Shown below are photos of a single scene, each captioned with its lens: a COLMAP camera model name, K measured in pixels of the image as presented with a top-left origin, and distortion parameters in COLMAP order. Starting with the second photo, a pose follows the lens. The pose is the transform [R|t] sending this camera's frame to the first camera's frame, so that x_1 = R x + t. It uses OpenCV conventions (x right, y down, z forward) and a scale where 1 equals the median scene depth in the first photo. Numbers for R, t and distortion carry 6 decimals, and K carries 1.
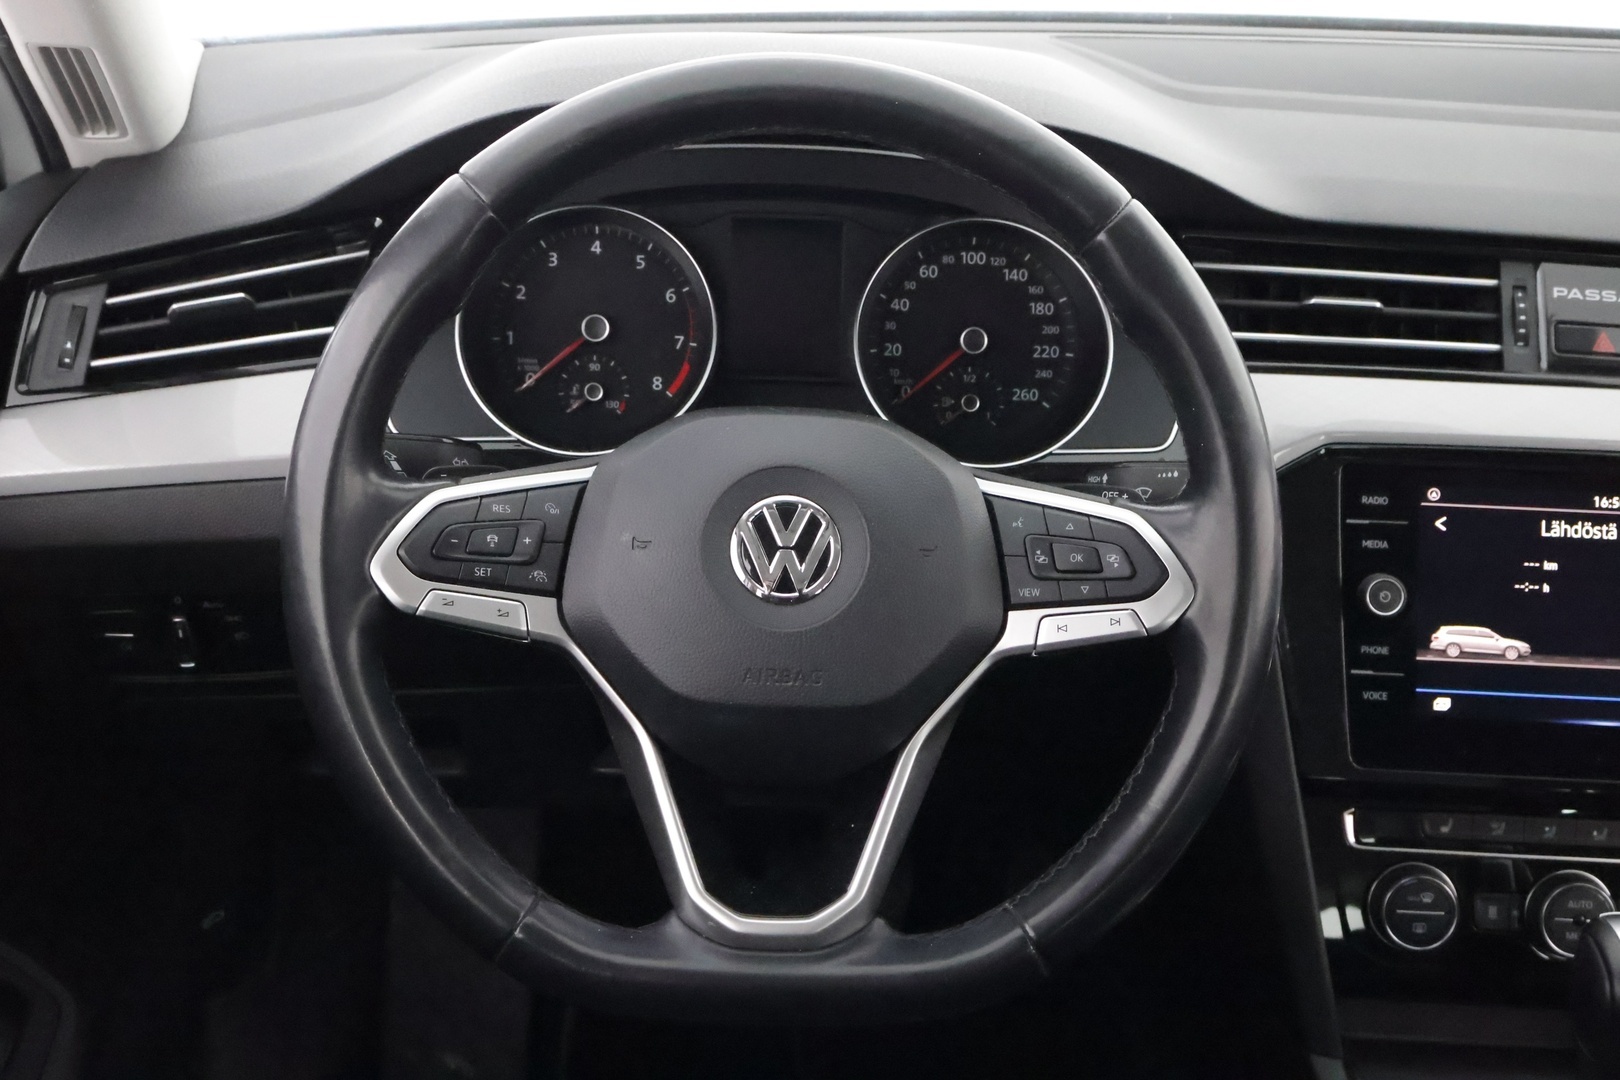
lens RADIAL K [[2024.8, 0, 814.9], [0, 2024.8, 537.9], [0, 0, 1]] dist [-0.002144, -0.008989]
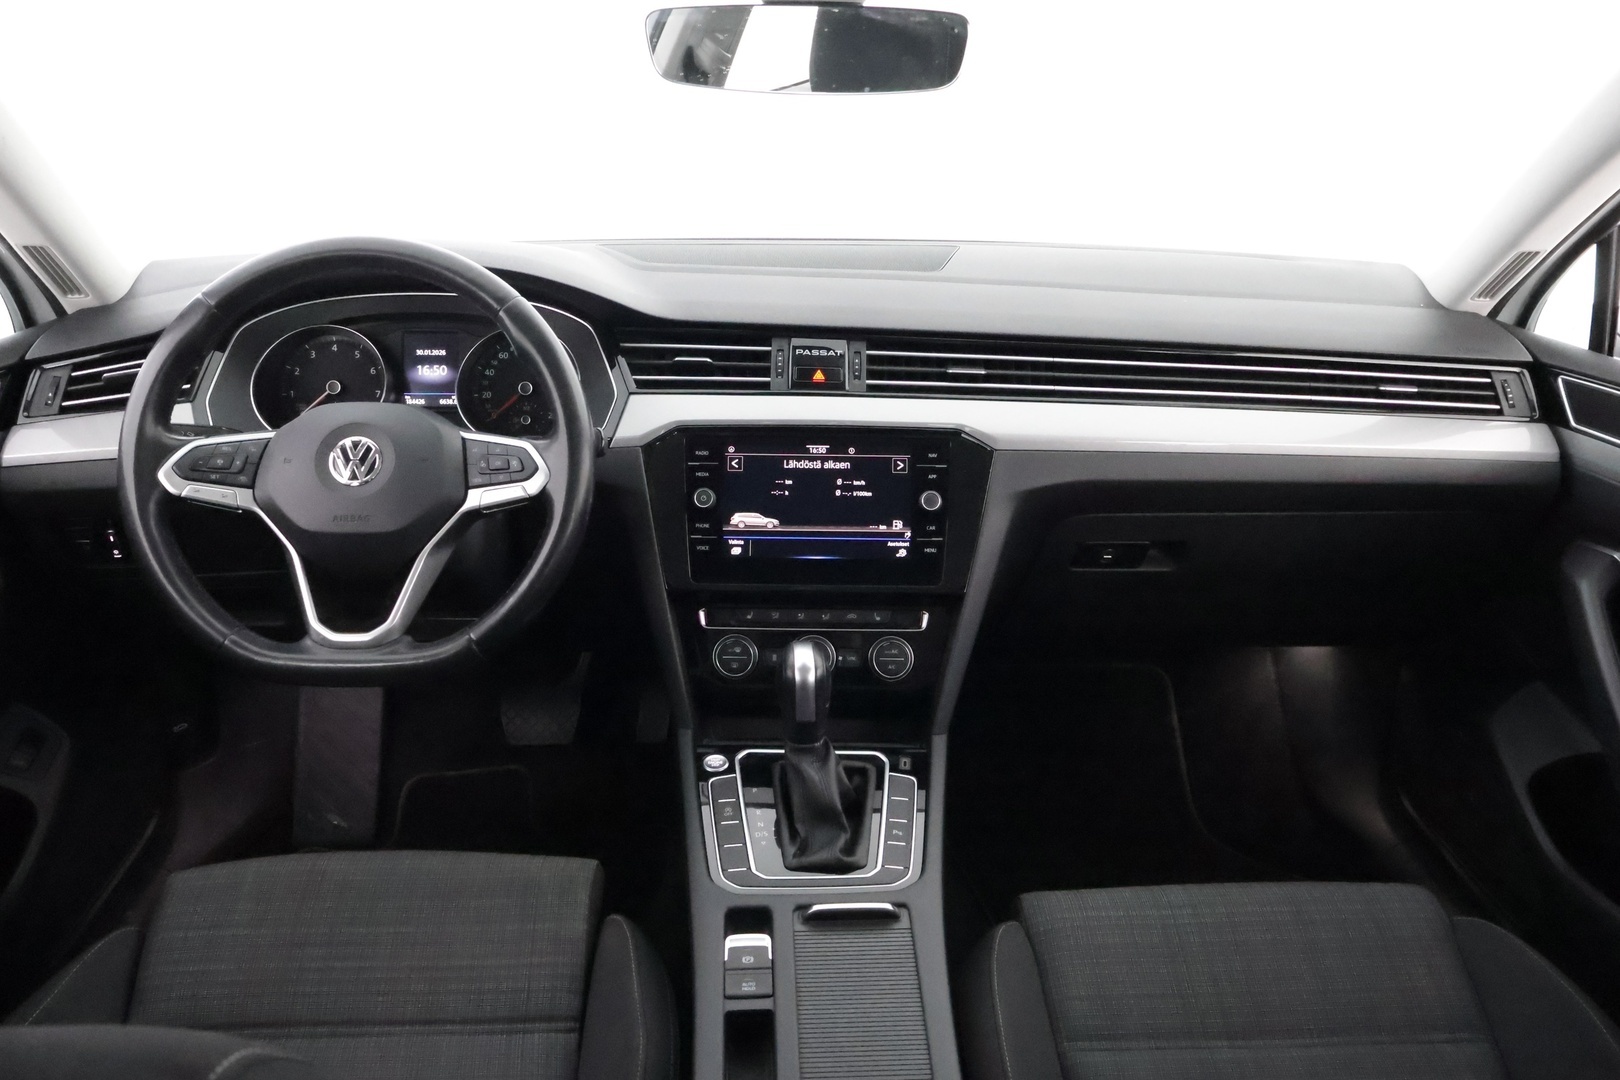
lens RADIAL K [[1338.0, 0, 813.1], [0, 1338.0, 542.2], [0, 0, 1]] dist [-0.007386, 0.002062]
pose [[0.999186, -0.032282, 0.024177, 0.354593], [0.033875, 0.997063, -0.068683, 0.168046], [-0.021889, 0.069447, 0.997346, -0.339768]]
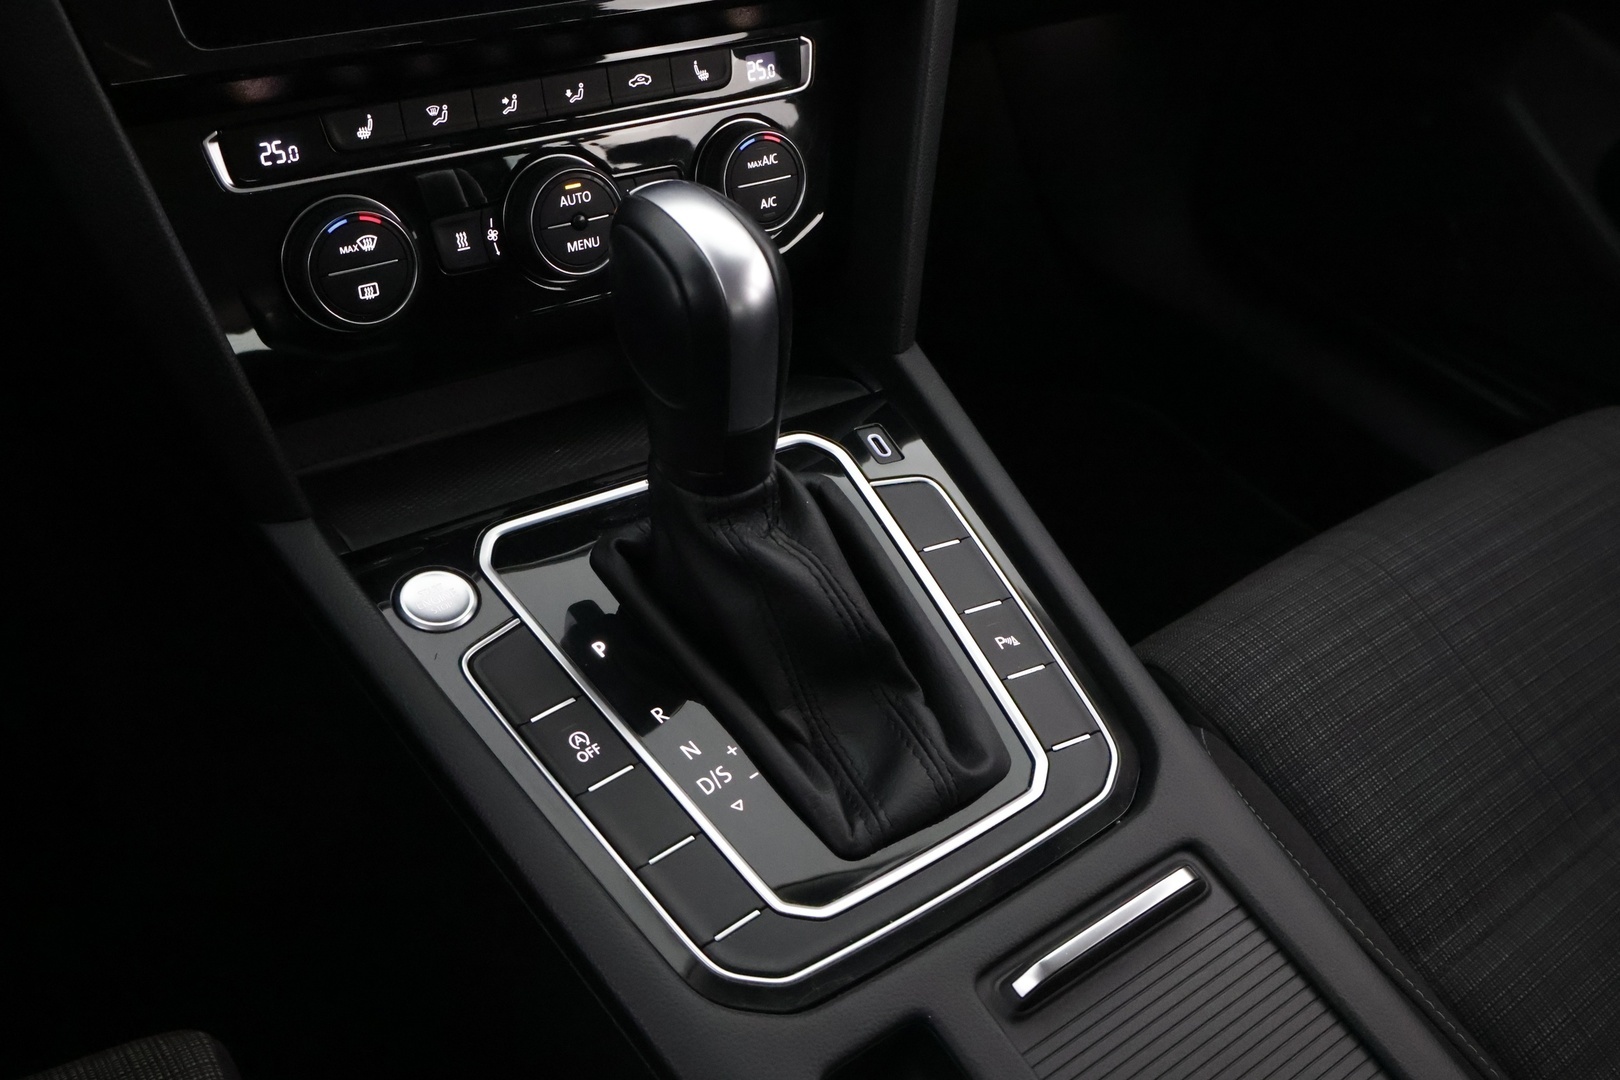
lens RADIAL K [[1607.3, 0, 808.2], [0, 1607.3, 547.7], [0, 0, 1]] dist [0.002106, -0.007404]
pose [[0.799942, -0.336846, 0.496617, 0.128269], [0.166866, 0.919812, 0.355107, 0.109990], [-0.576411, -0.201196, 0.792004, 0.497208]]
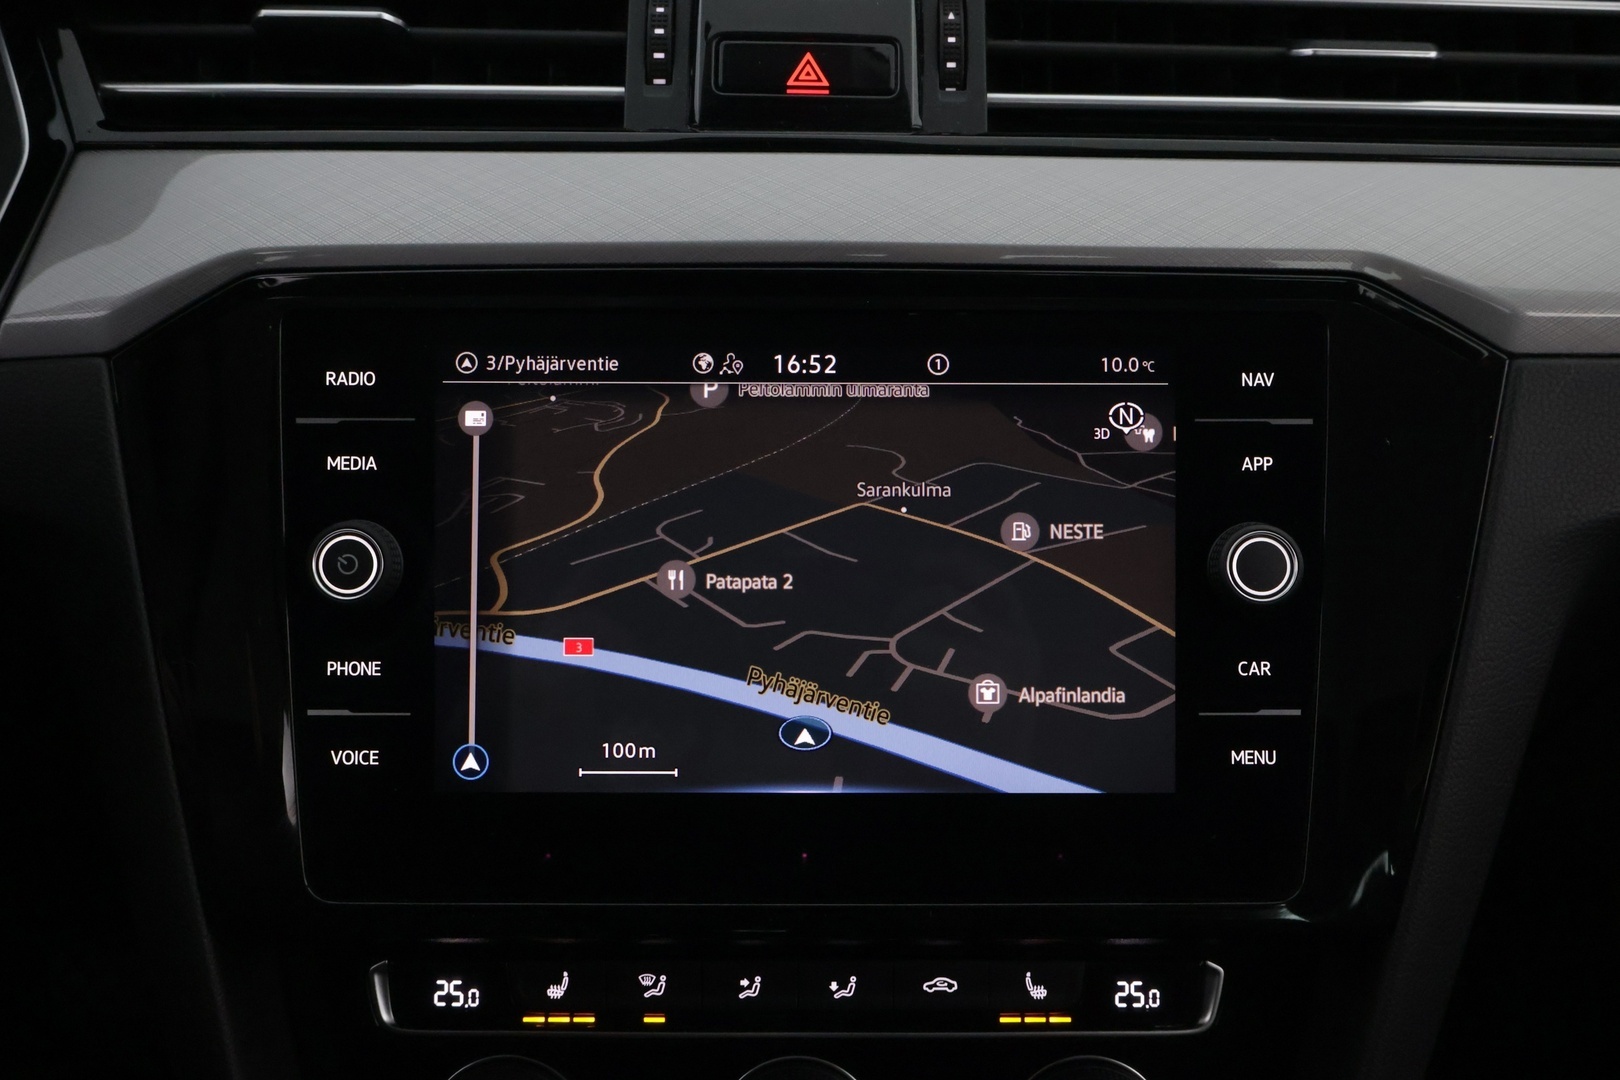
lens RADIAL K [[1605.7, 0, 813.7], [0, 1605.7, 547.8], [0, 0, 1]] dist [0.004578, -0.015058]
pose [[0.998838, -0.043692, 0.020319, 0.386636], [0.043503, 0.999007, 0.009666, 0.025927], [-0.020721, -0.008771, 0.999747, 0.589997]]
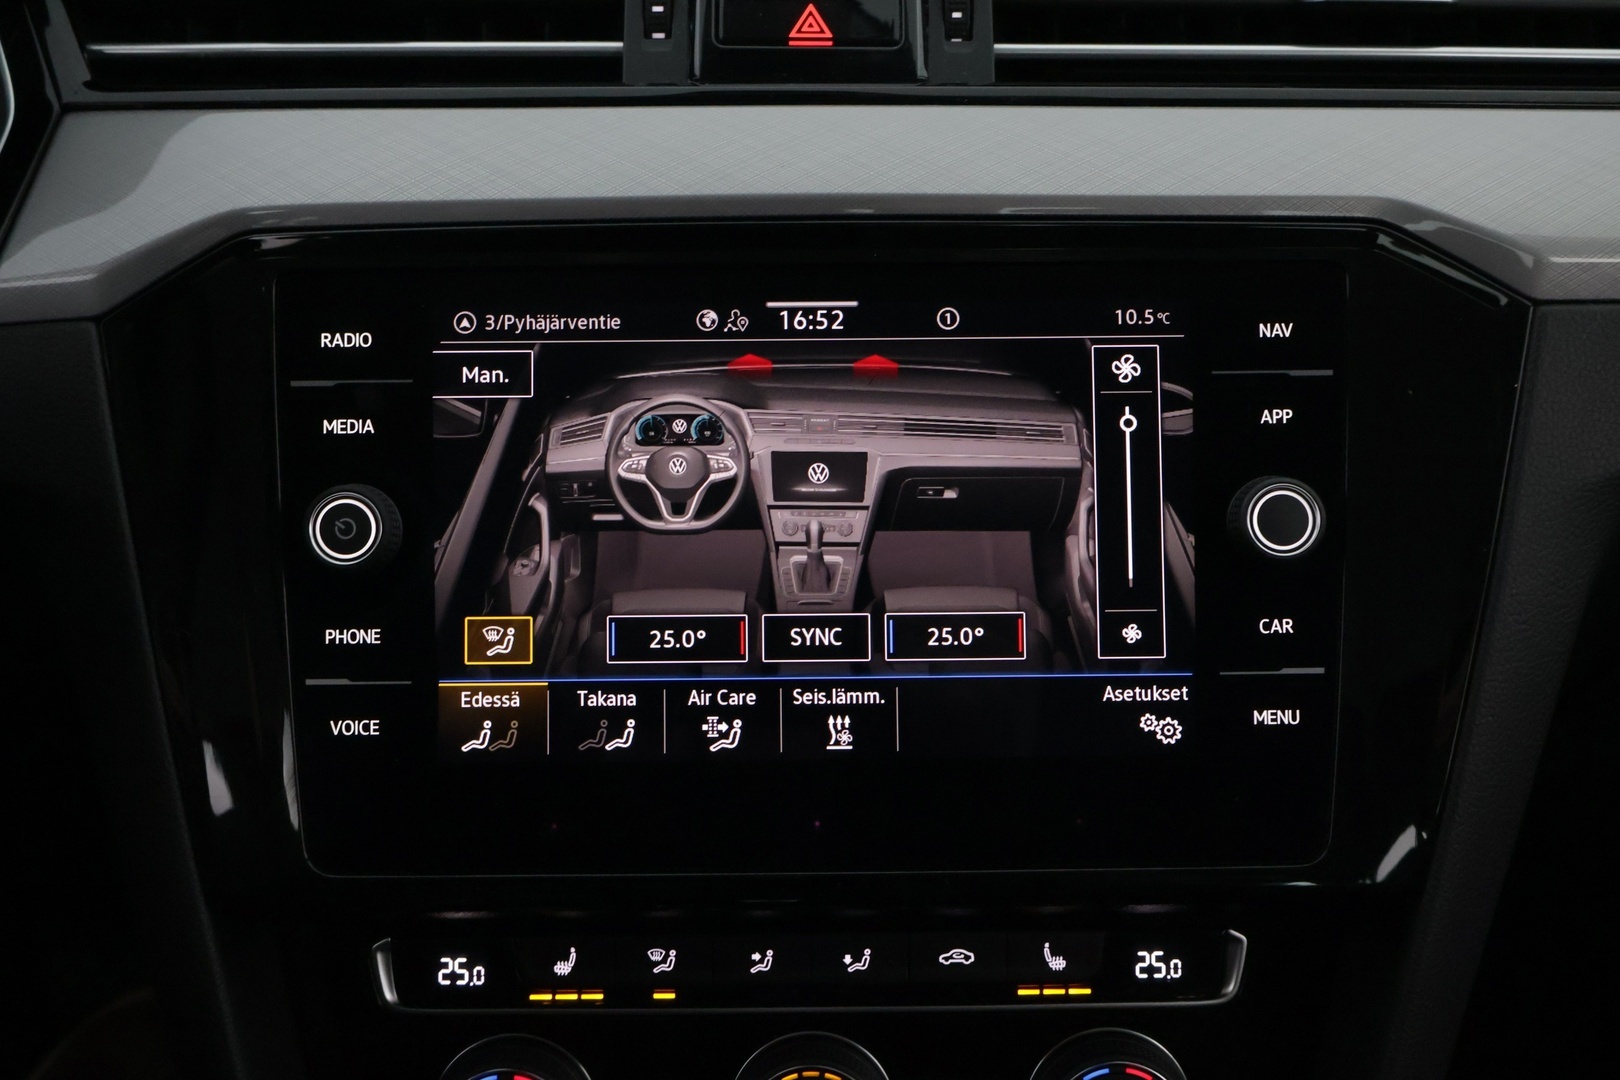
lens RADIAL K [[1607.3, 0, 808.2], [0, 1607.3, 547.7], [0, 0, 1]] dist [0.002106, -0.007404]
pose [[0.998286, -0.055074, 0.019772, 0.382885], [0.054944, 0.998464, 0.007070, 0.036812], [-0.020131, -0.005971, 0.999780, 0.599721]]
